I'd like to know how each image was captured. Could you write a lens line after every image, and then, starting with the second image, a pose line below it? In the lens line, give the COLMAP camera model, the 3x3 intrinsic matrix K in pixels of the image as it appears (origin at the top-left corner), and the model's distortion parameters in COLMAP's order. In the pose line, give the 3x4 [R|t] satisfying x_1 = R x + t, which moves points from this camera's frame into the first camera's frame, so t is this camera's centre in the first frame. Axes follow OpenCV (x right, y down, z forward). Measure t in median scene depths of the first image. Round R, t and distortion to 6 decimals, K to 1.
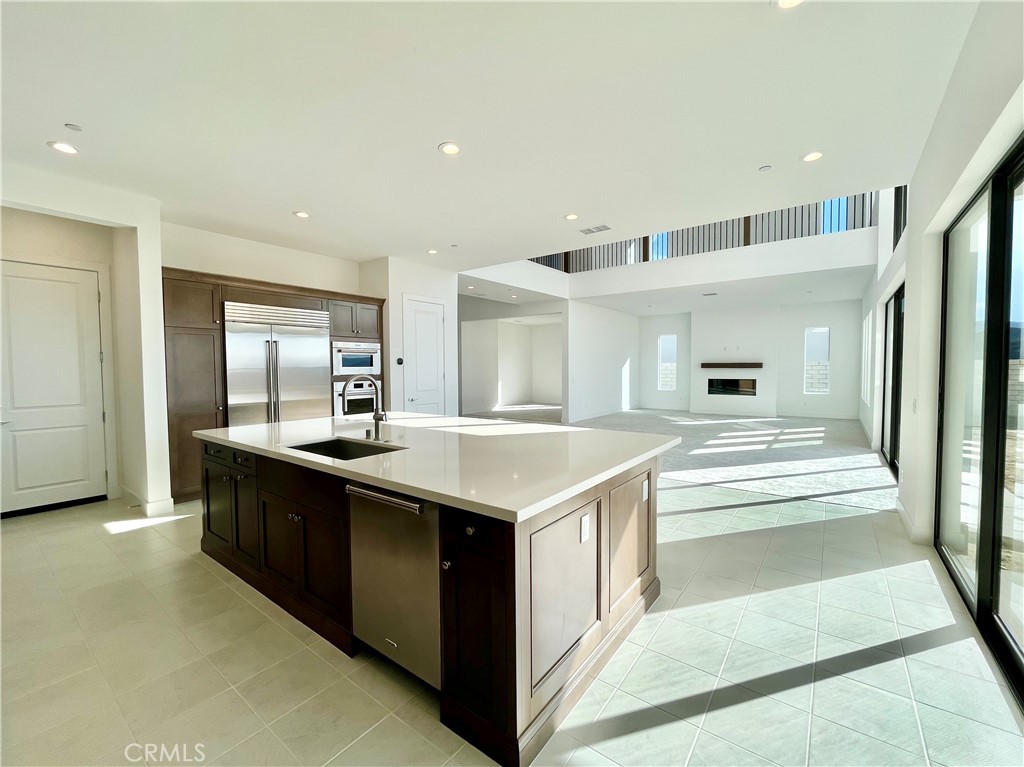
lens RADIAL K [[437.6, 0, 512.0], [0, 437.6, 383.5], [0, 0, 1]] dist [-0.002060, -0.000230]
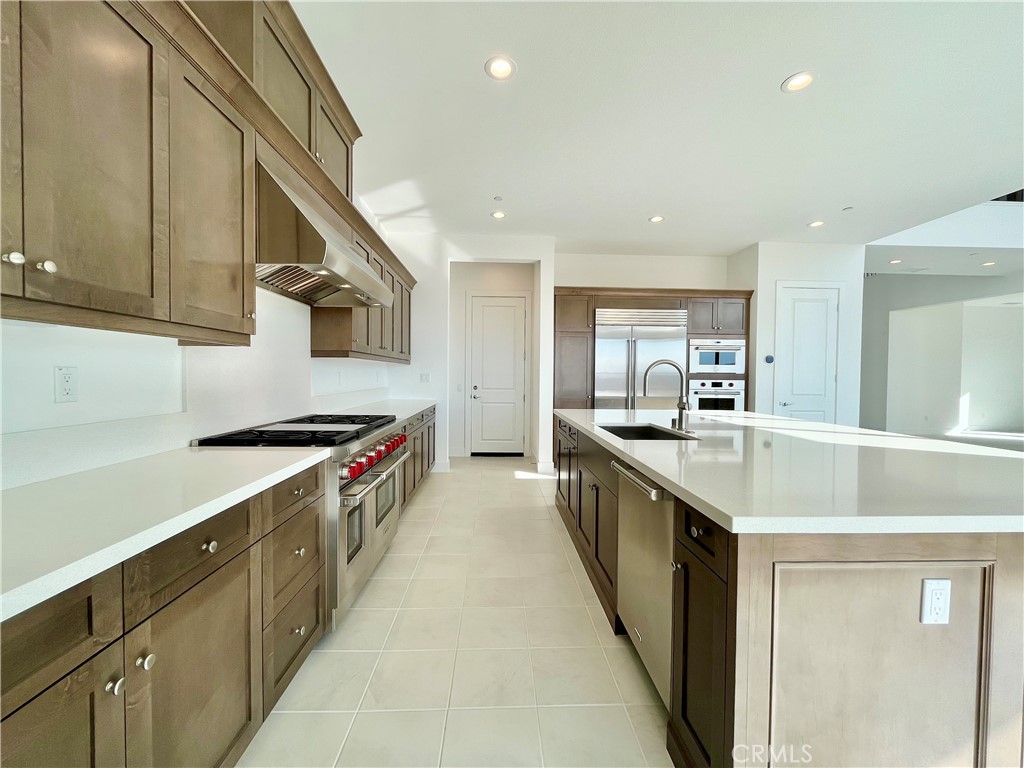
lens RADIAL K [[423.9, 0, 511.3], [0, 423.9, 387.4], [0, 0, 1]] dist [-0.002384, -0.000260]
pose [[0.630632, 0.034449, -0.775317, 0.083754], [-0.043172, 0.999025, 0.009274, 0.021840], [0.774880, 0.027624, 0.631504, 0.065564]]
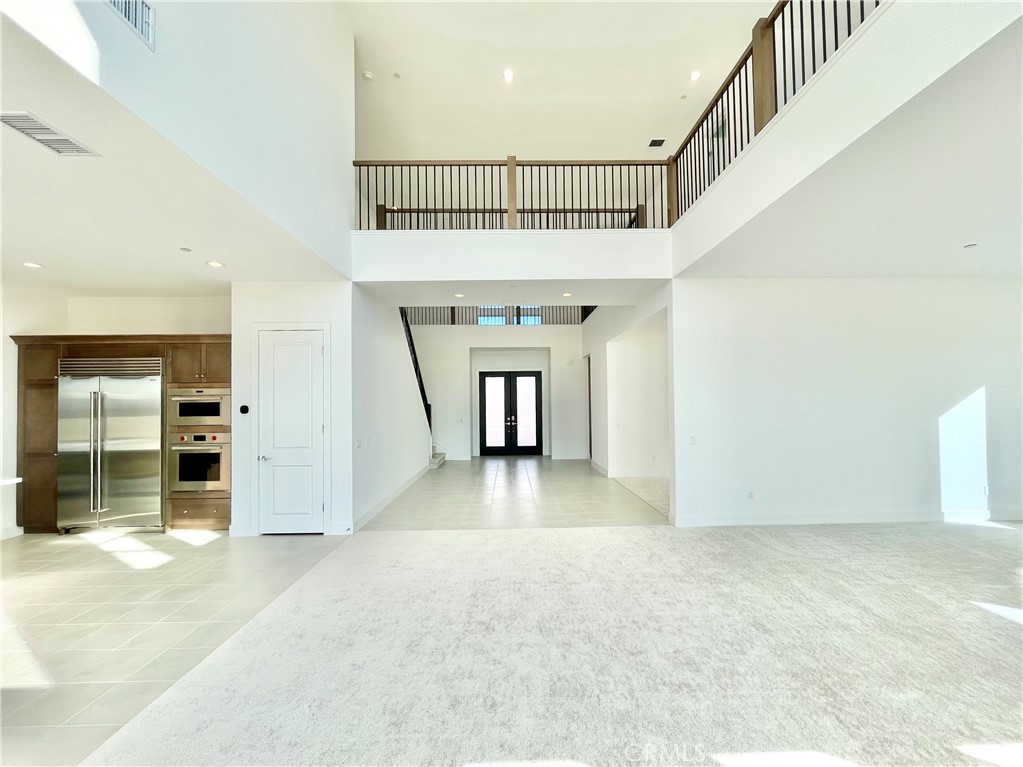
lens RADIAL K [[404.9, 0, 505.2], [0, 404.9, 383.6], [0, 0, 1]] dist [-0.000738, -0.000066]
pose [[0.606194, -0.052771, -0.793564, 0.650696], [-0.021197, 0.996370, -0.082450, -0.048854], [0.795034, 0.066802, 0.602875, 0.983421]]
